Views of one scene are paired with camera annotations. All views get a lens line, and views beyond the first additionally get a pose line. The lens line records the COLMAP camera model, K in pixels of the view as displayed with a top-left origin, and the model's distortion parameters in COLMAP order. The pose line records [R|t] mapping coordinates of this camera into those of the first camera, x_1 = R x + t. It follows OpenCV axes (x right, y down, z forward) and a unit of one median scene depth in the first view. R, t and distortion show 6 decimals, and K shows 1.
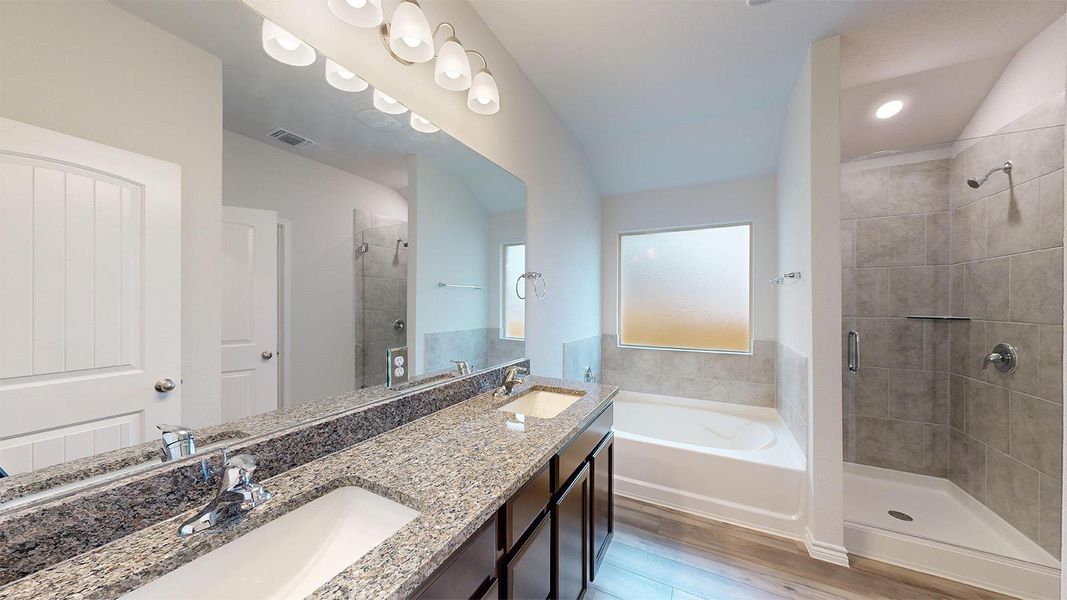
lens RADIAL K [[334.3, 0, 535.2], [0, 334.3, 301.3], [0, 0, 1]] dist [-0.000924, -0.000179]
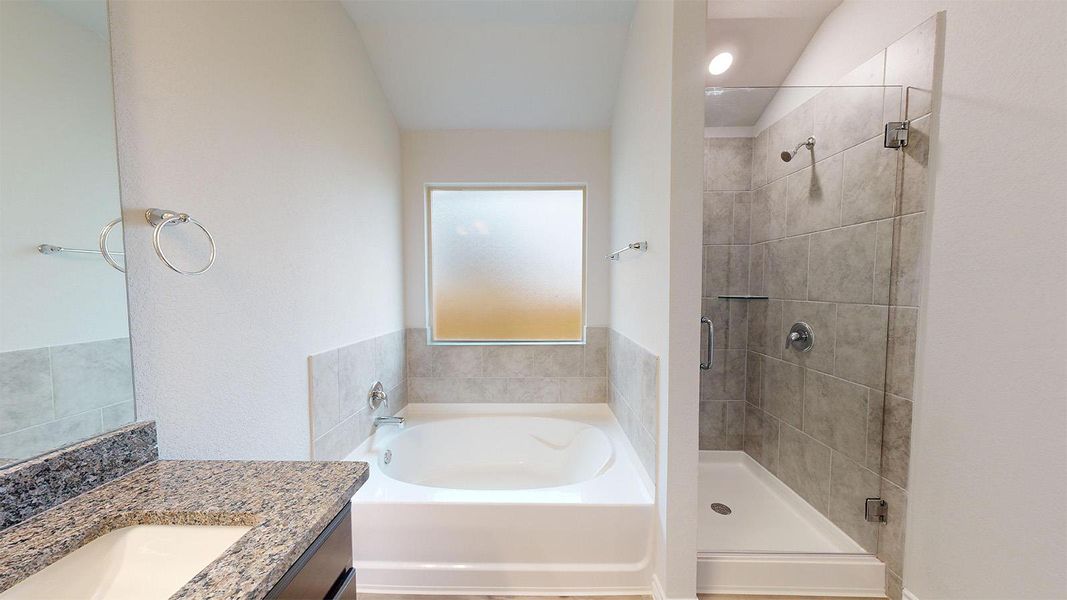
lens RADIAL K [[334.3, 0, 535.2], [0, 334.3, 301.3], [0, 0, 1]] dist [-0.000924, -0.000179]
pose [[0.891778, -0.028046, 0.451603, 0.208985], [0.003635, 0.998489, 0.054832, 0.005118], [-0.452458, -0.047256, 0.890533, 0.410391]]
